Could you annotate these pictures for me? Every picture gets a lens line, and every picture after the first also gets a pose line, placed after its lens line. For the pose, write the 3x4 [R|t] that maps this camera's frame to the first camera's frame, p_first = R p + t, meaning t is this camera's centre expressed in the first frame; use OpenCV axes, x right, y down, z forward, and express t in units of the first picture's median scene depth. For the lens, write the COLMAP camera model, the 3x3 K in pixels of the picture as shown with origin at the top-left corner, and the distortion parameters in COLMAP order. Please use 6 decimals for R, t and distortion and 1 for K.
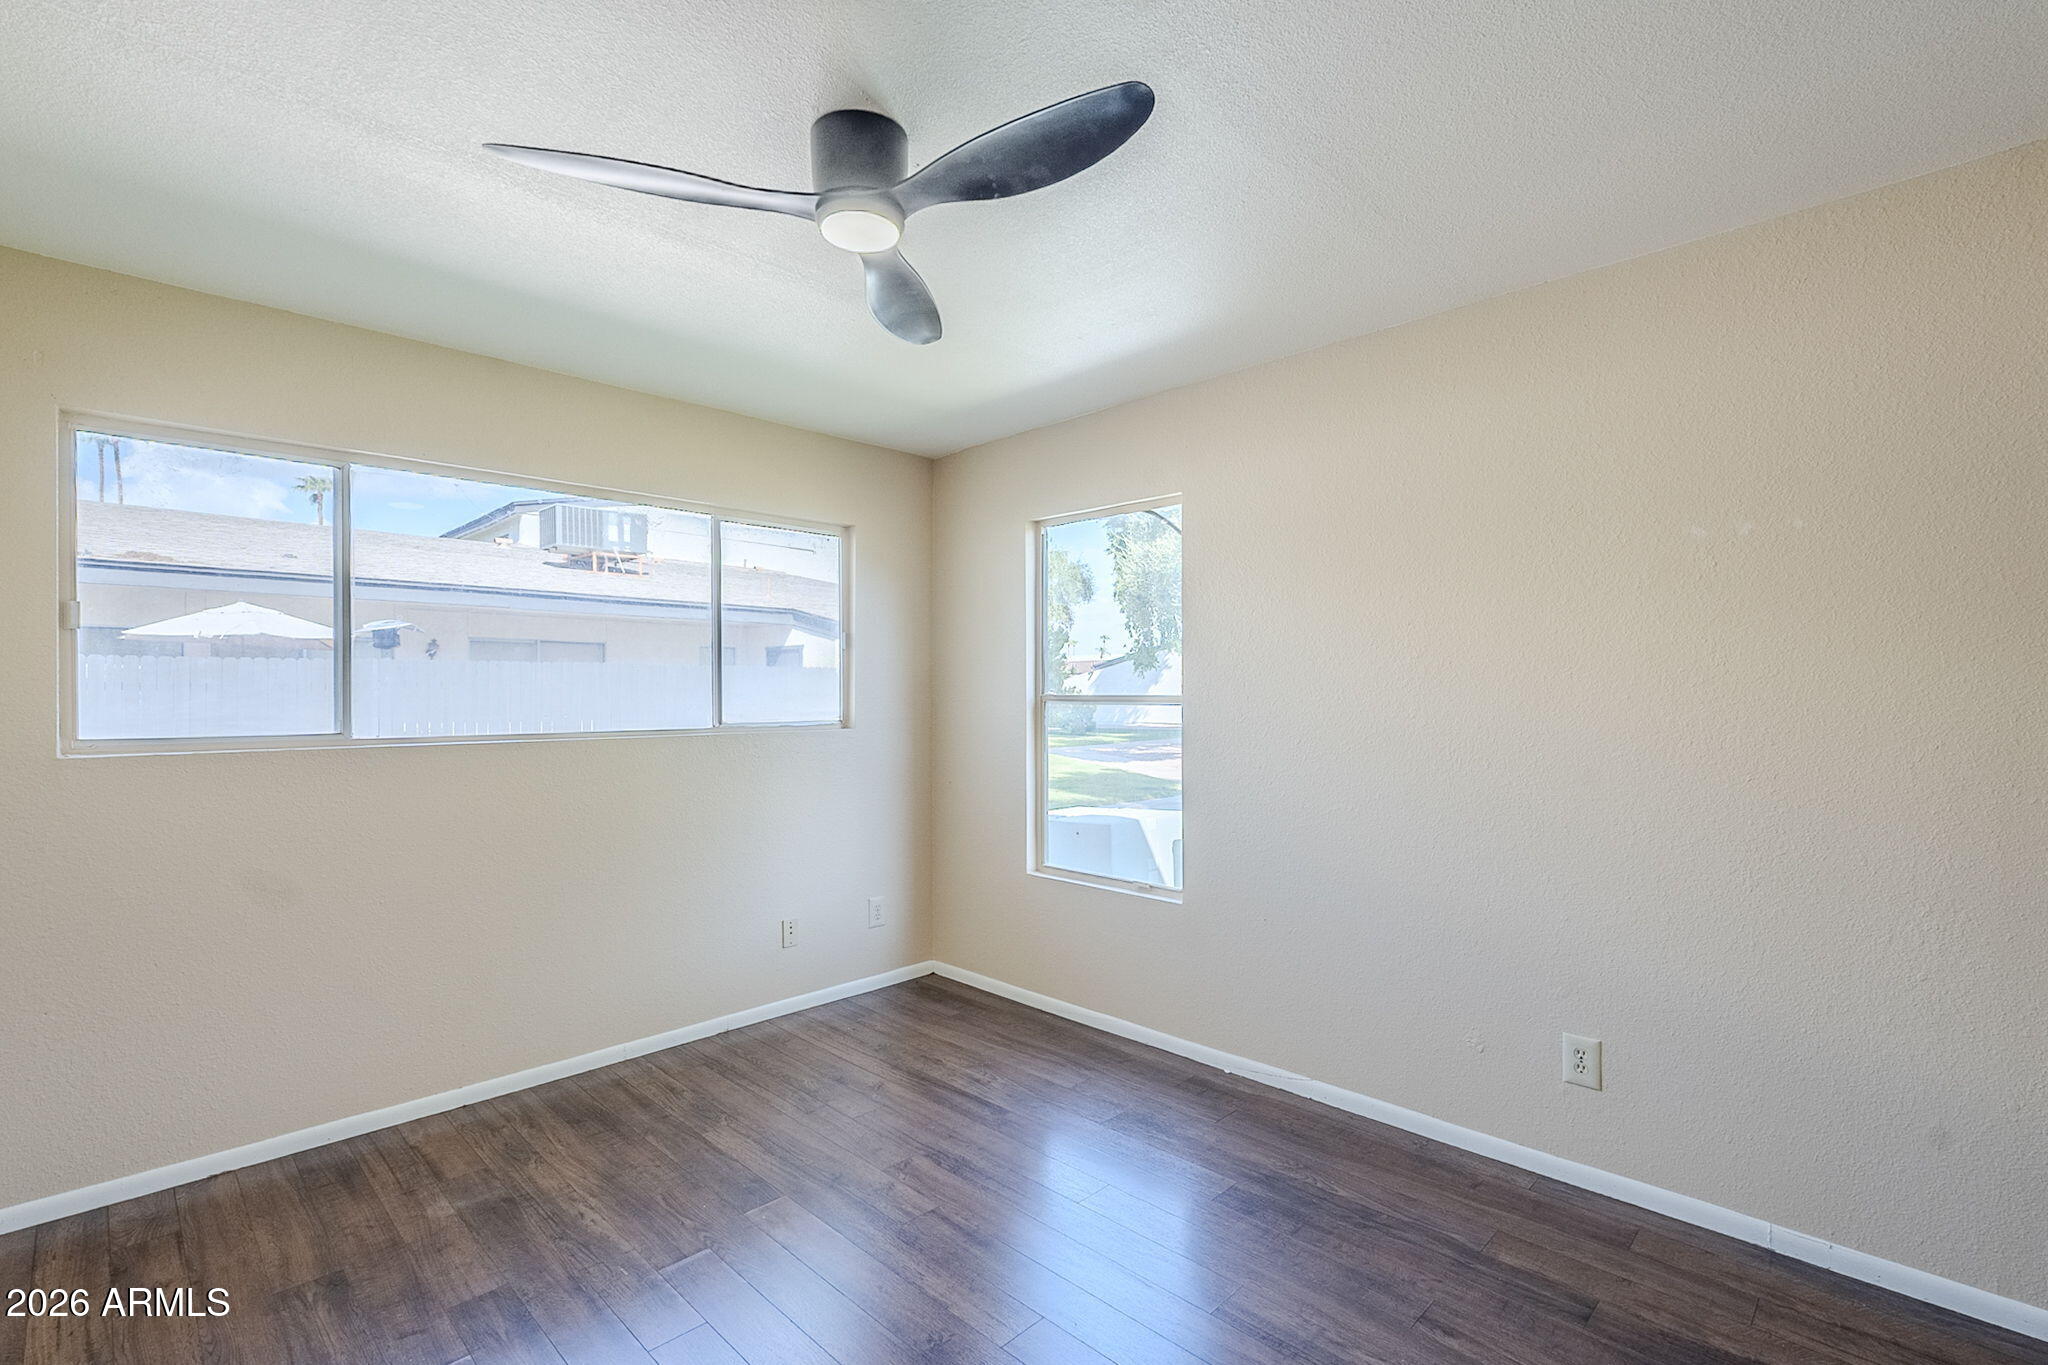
lens RADIAL K [[933.8, 0, 1011.1], [0, 933.8, 691.1], [0, 0, 1]] dist [-0.008439, 0.000968]
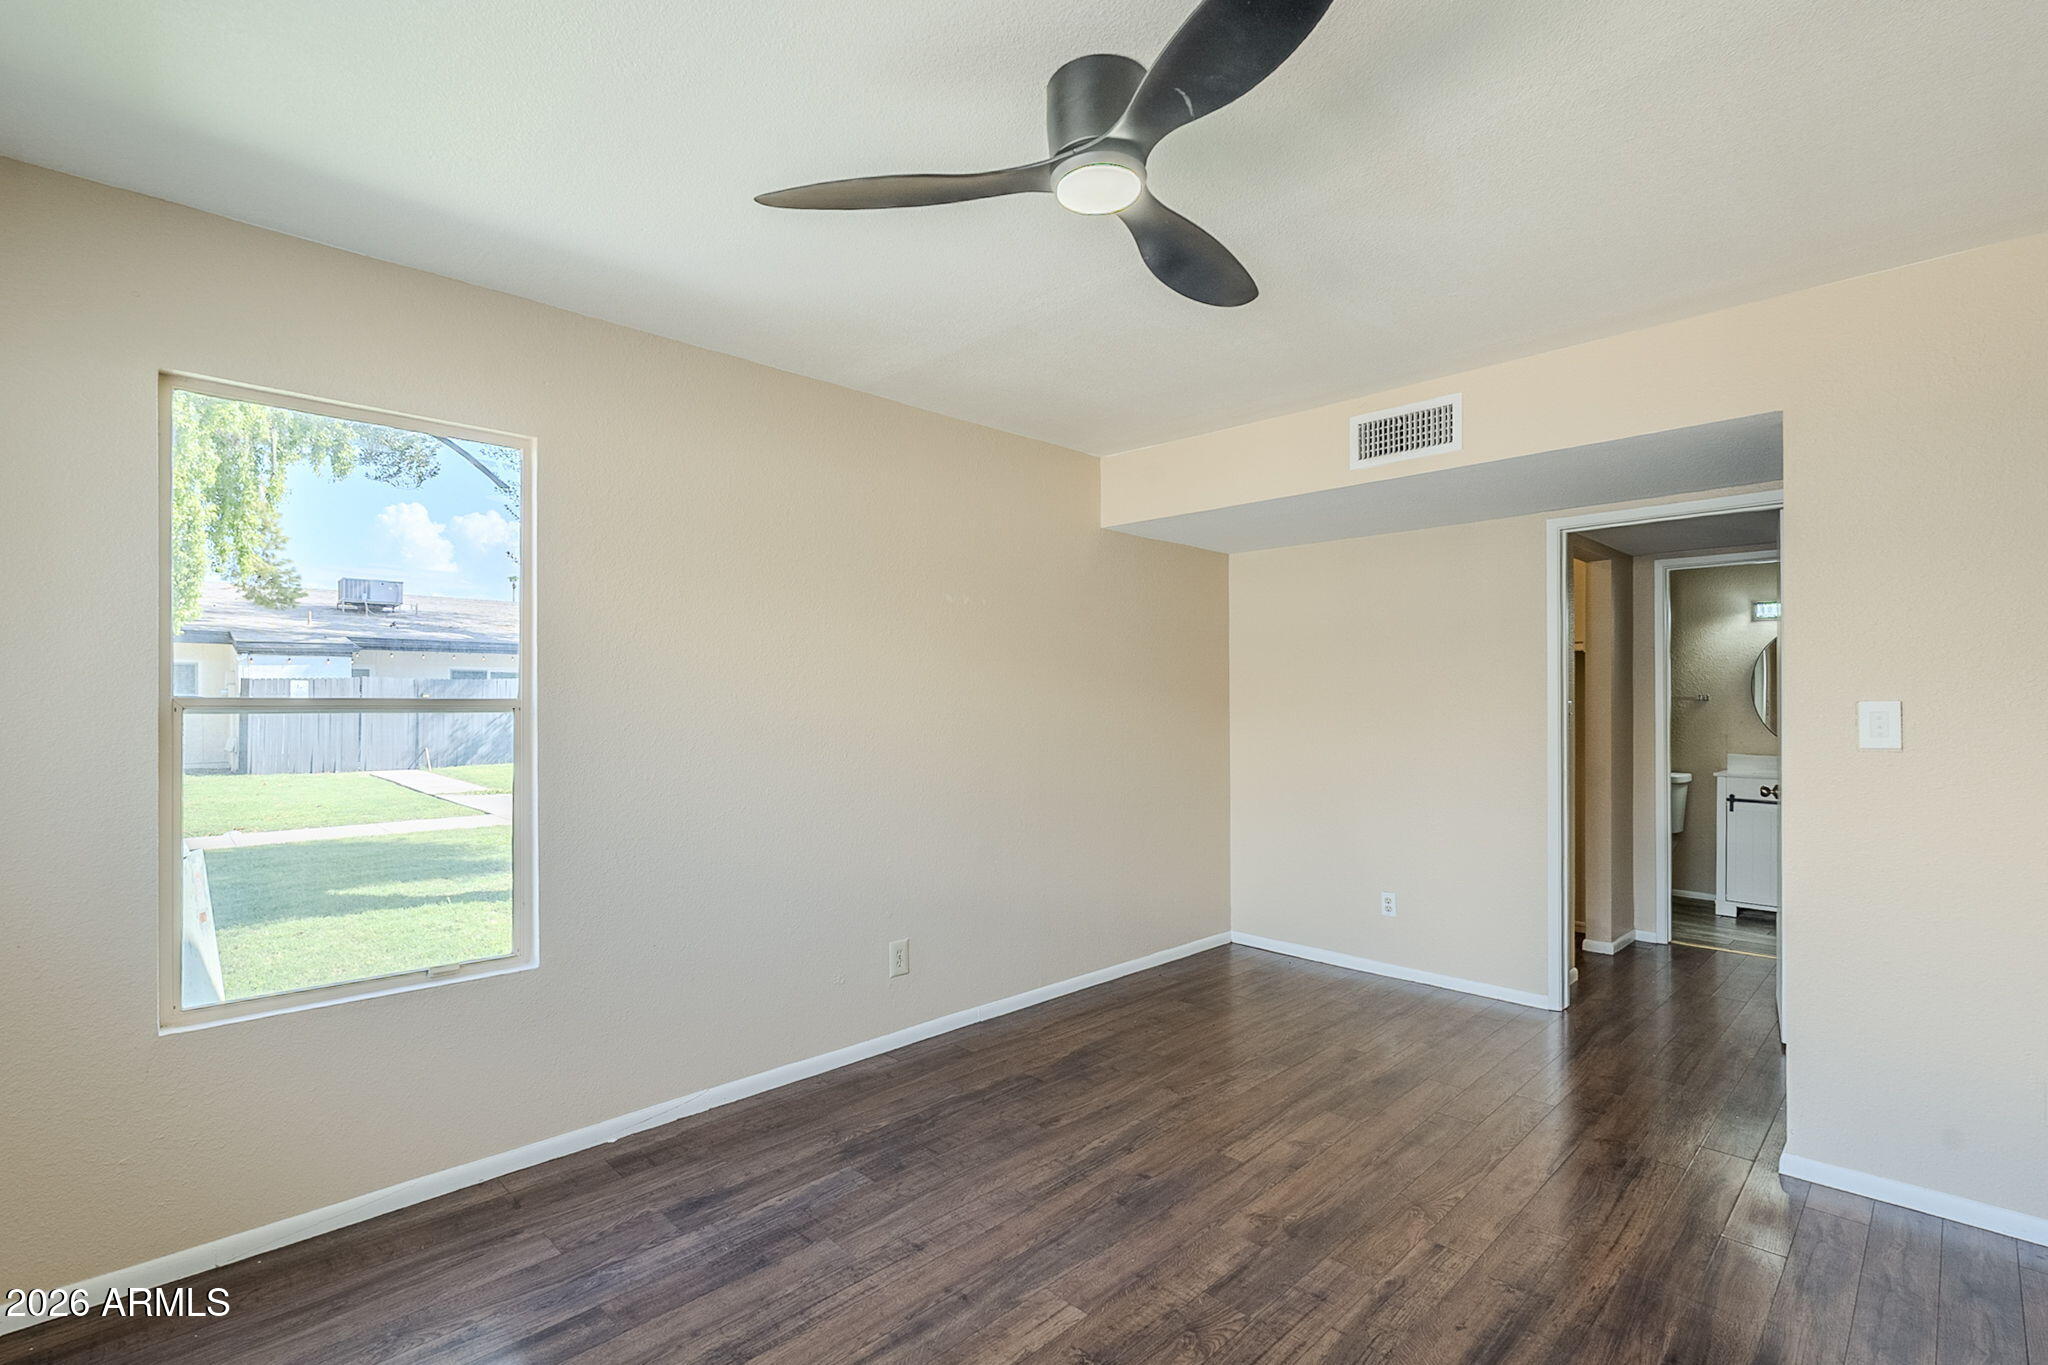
lens RADIAL K [[933.8, 0, 1008.4], [0, 933.8, 700.2], [0, 0, 1]] dist [-0.008439, 0.000968]
pose [[0.009595, 0.004057, 0.999946, -0.600502], [0.003129, 0.999987, -0.004087, 0.009312], [-0.999949, 0.003168, 0.009582, 0.610984]]
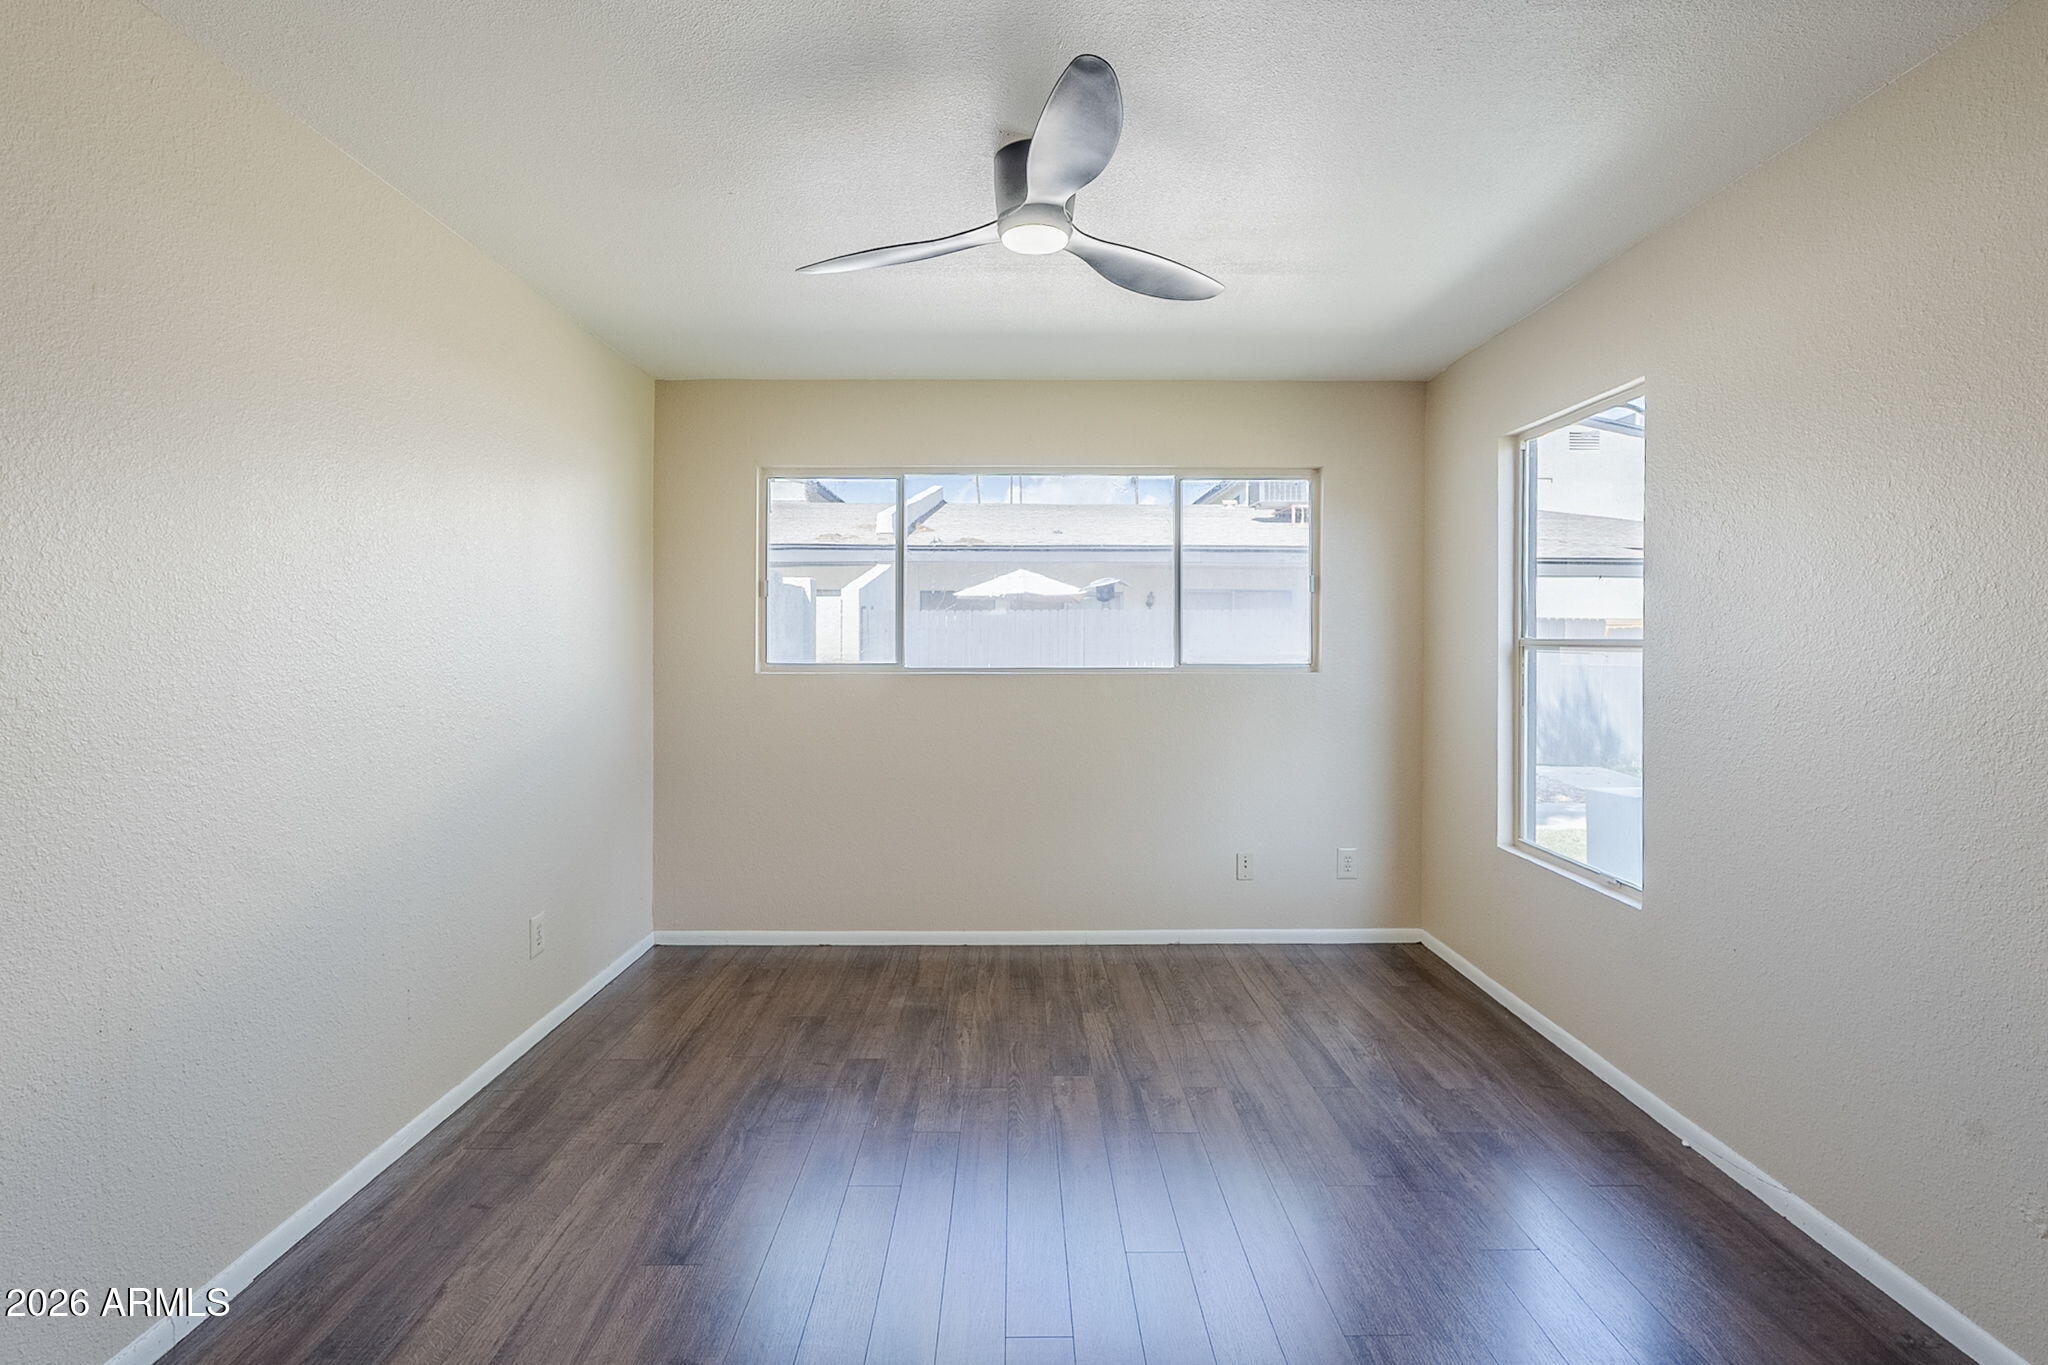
lens RADIAL K [[933.8, 0, 1004.6], [0, 933.8, 635.4], [0, 0, 1]] dist [-0.008439, 0.000968]
pose [[0.707571, 0.001516, -0.706640, 0.360105], [-0.002745, 0.999996, -0.000602, 0.003304], [0.706637, 0.002366, 0.707573, 0.086628]]
